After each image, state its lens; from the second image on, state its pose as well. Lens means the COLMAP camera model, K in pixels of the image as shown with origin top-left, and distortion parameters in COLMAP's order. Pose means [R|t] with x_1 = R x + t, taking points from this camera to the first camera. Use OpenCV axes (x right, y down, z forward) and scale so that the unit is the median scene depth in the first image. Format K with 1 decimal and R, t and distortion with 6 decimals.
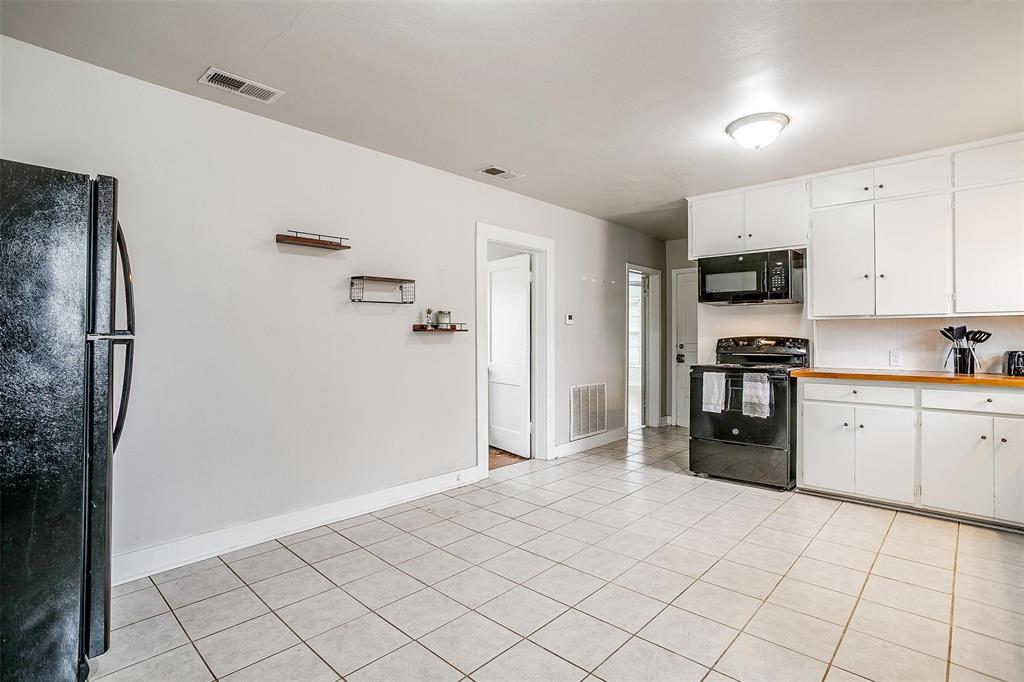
lens RADIAL K [[505.2, 0, 507.7], [0, 505.2, 334.4], [0, 0, 1]] dist [-0.065275, 0.035249]
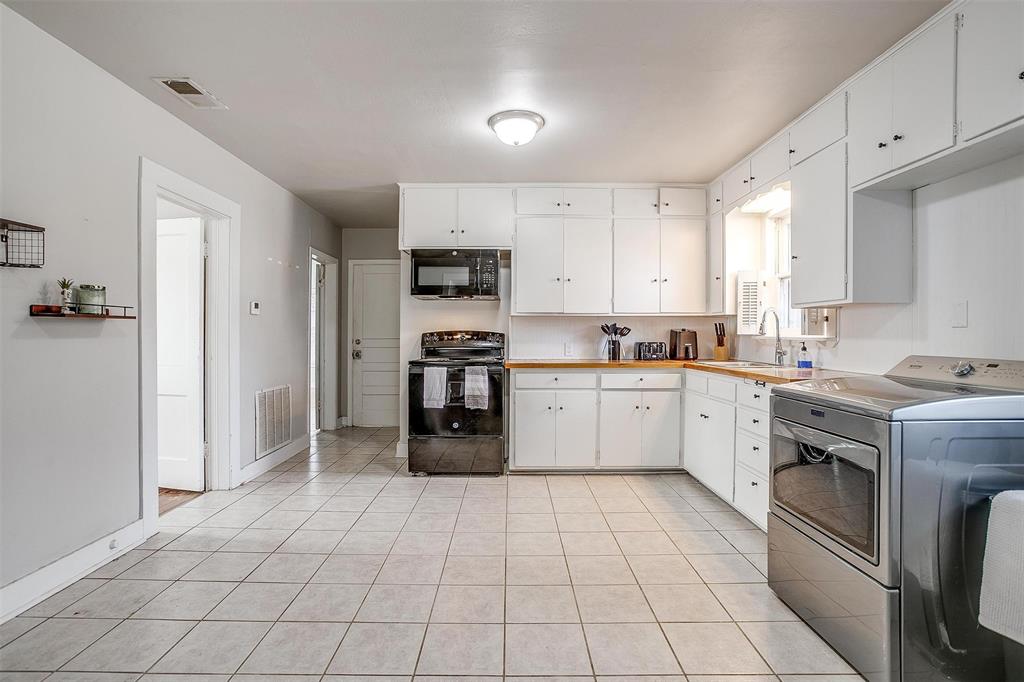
lens RADIAL K [[505.2, 0, 507.7], [0, 505.2, 334.4], [0, 0, 1]] dist [-0.065275, 0.035249]
pose [[0.726645, 0.003182, 0.687006, -0.165977], [-0.006612, 0.999975, 0.002361, 0.009475], [-0.686981, -0.006258, 0.726648, 0.195623]]
